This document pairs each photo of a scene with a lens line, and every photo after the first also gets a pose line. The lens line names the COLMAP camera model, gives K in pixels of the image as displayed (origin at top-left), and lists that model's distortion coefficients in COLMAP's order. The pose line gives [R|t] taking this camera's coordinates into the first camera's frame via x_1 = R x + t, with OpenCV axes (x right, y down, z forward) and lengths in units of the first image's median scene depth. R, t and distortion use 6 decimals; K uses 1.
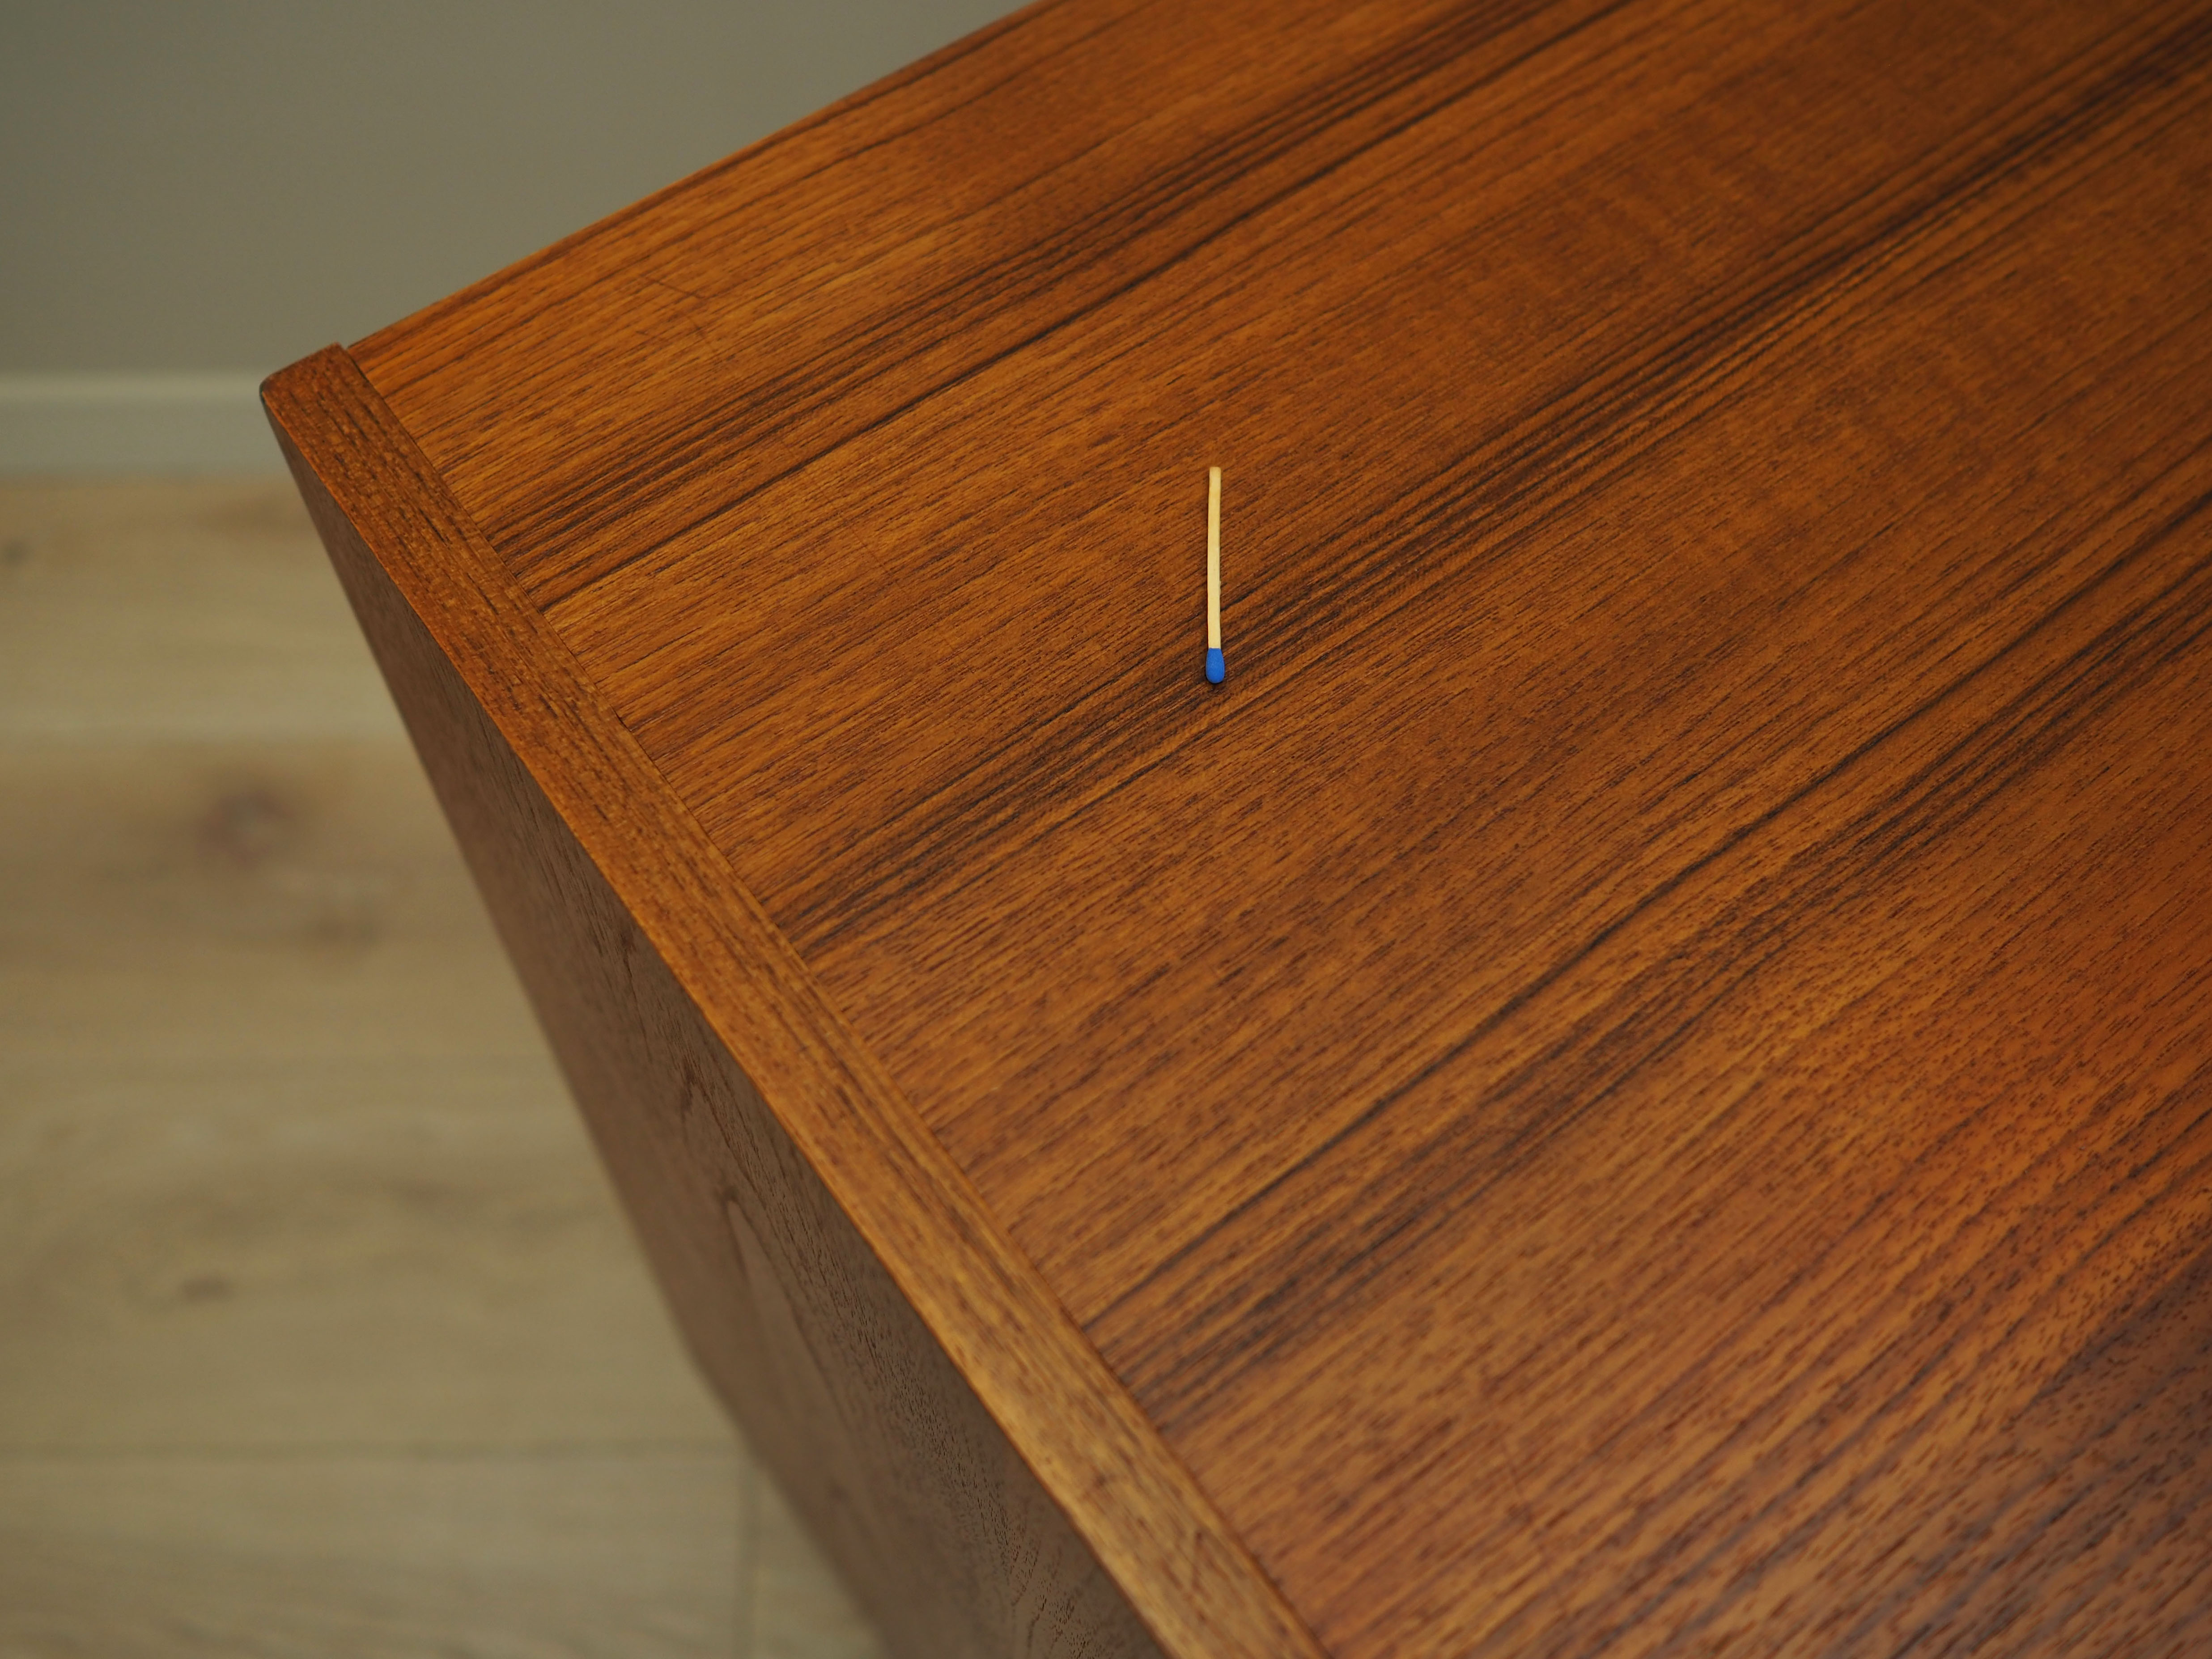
lens RADIAL K [[2464.0, 0, 1115.0], [0, 2464.0, 847.7], [0, 0, 1]] dist [-0.053282, 0.000000]
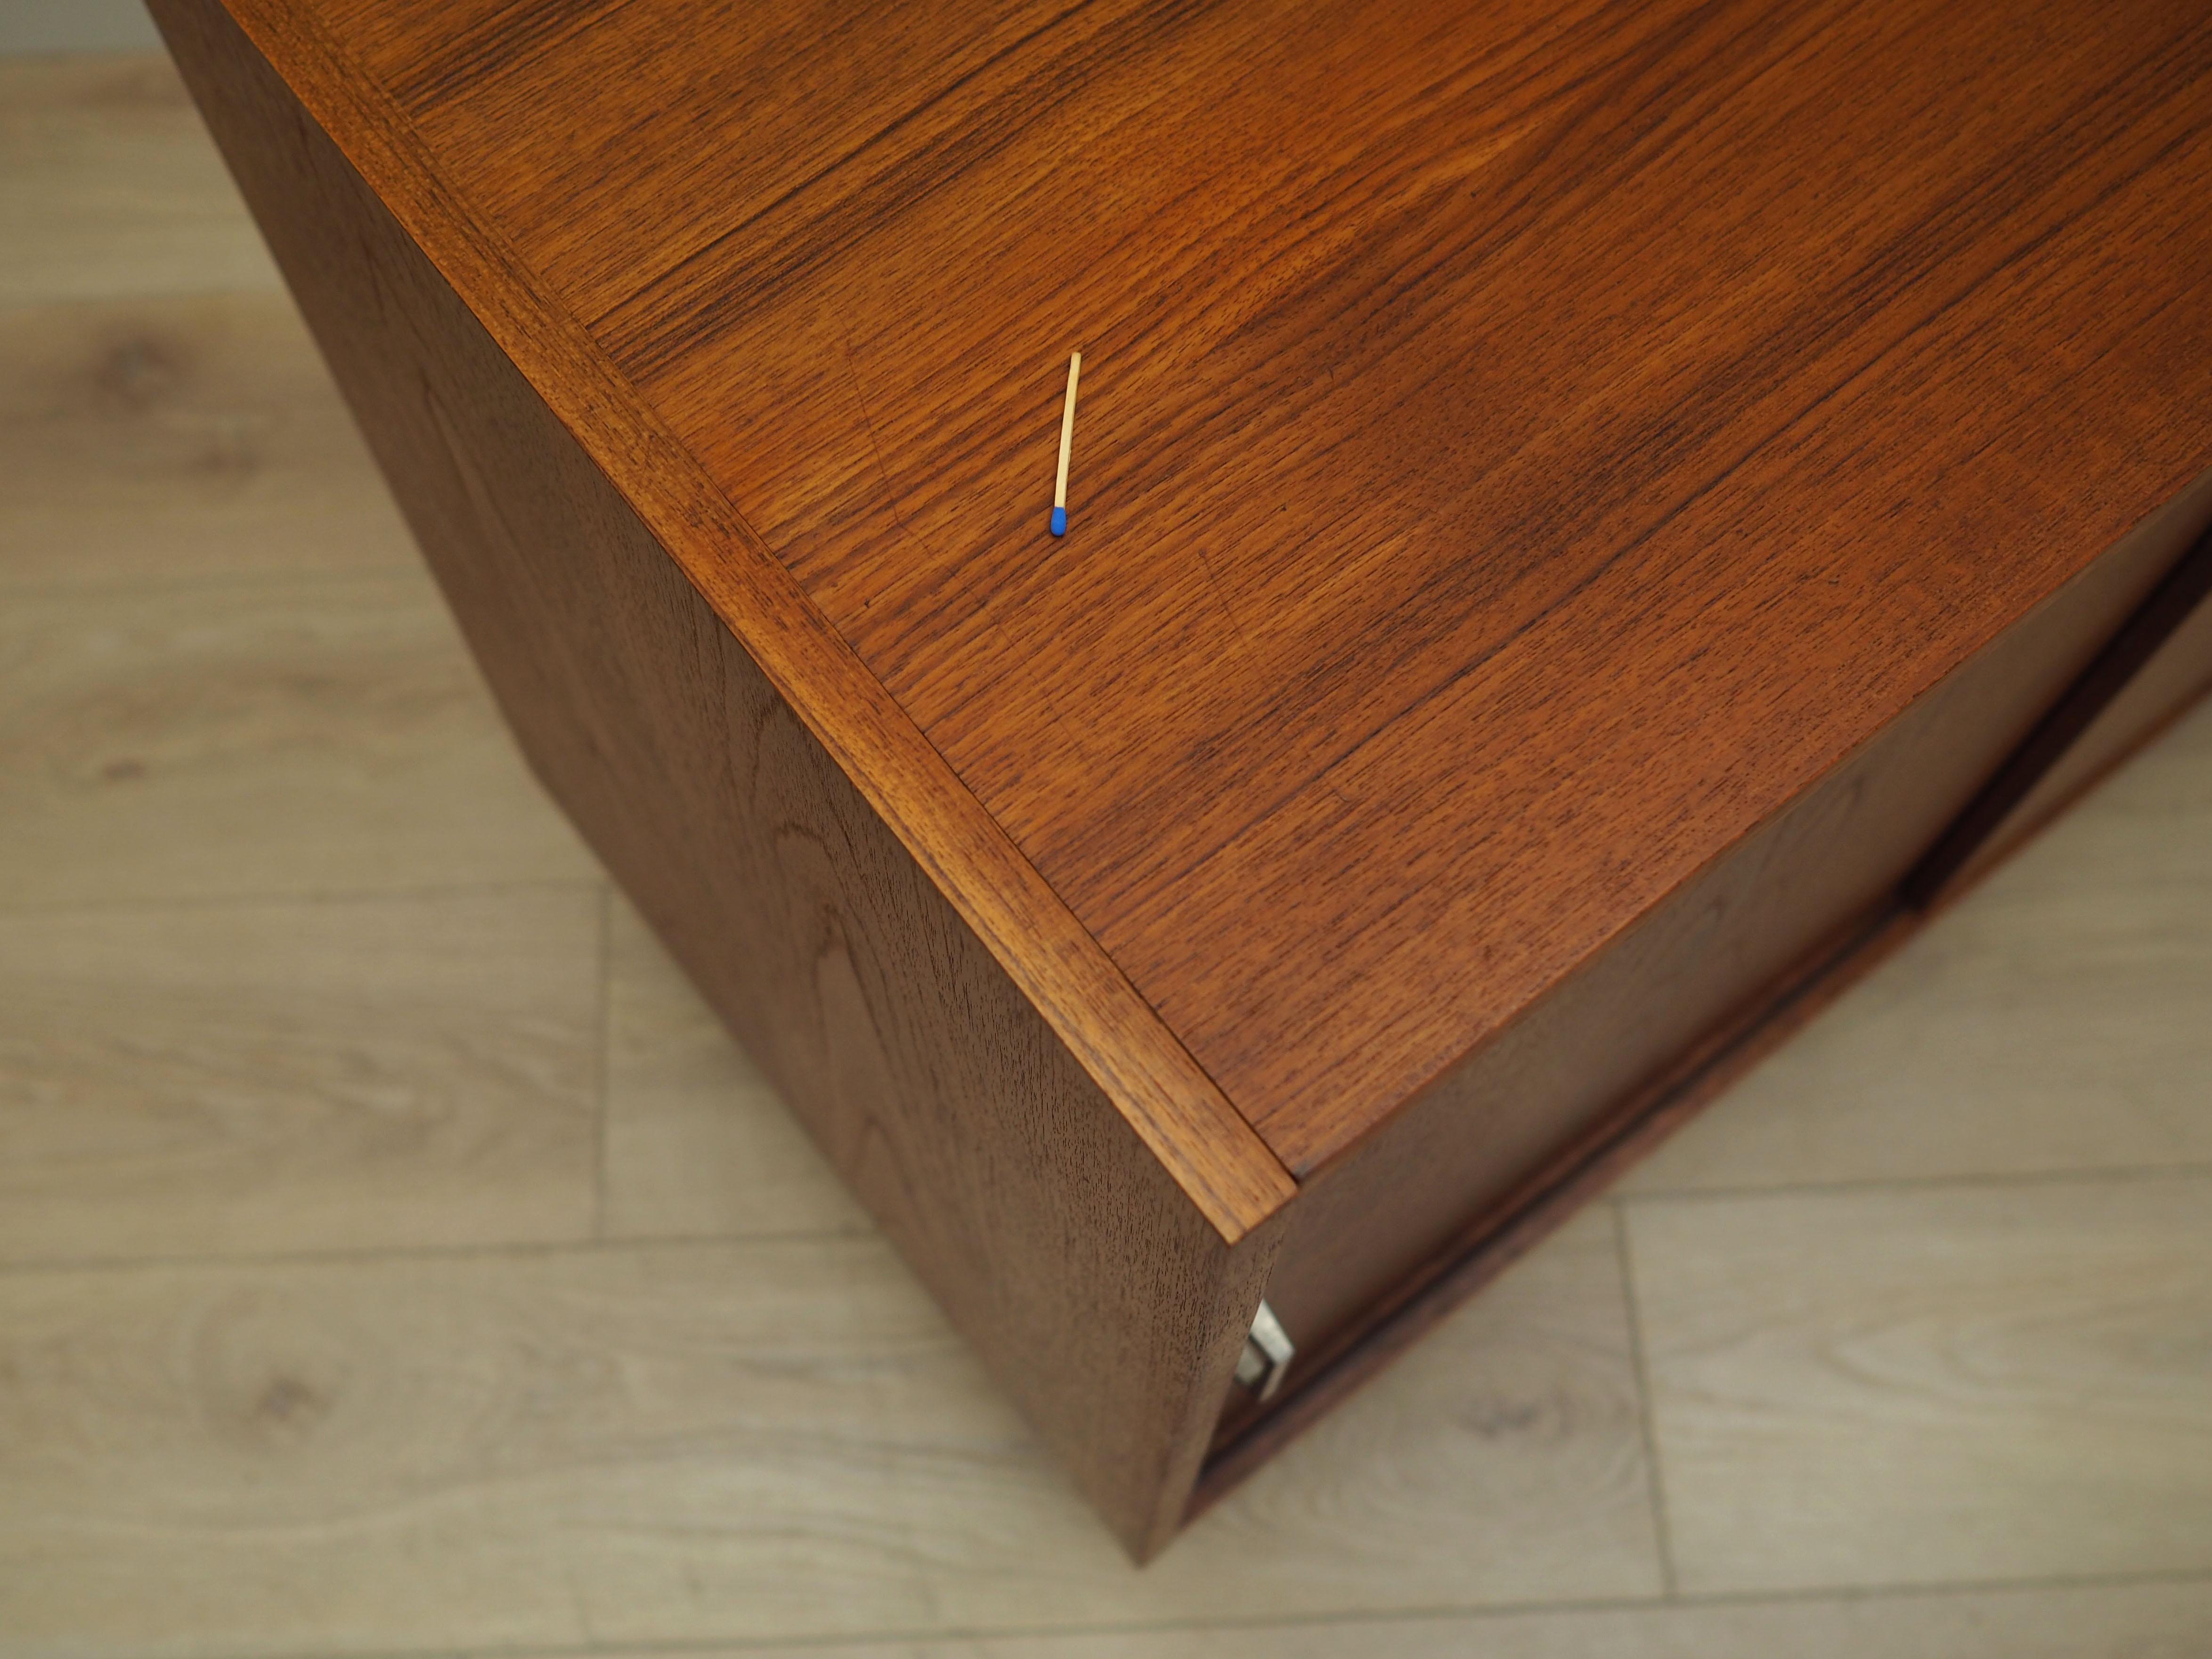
lens RADIAL K [[2464.1, 0, 1009.3], [0, 2464.1, 956.3], [0, 0, 1]] dist [-0.053282, 0.000000]
pose [[0.999317, -0.024803, -0.027405, 0.262854], [0.029015, 0.985713, 0.165917, 0.314715], [0.022898, -0.166598, 0.985759, -0.516954]]
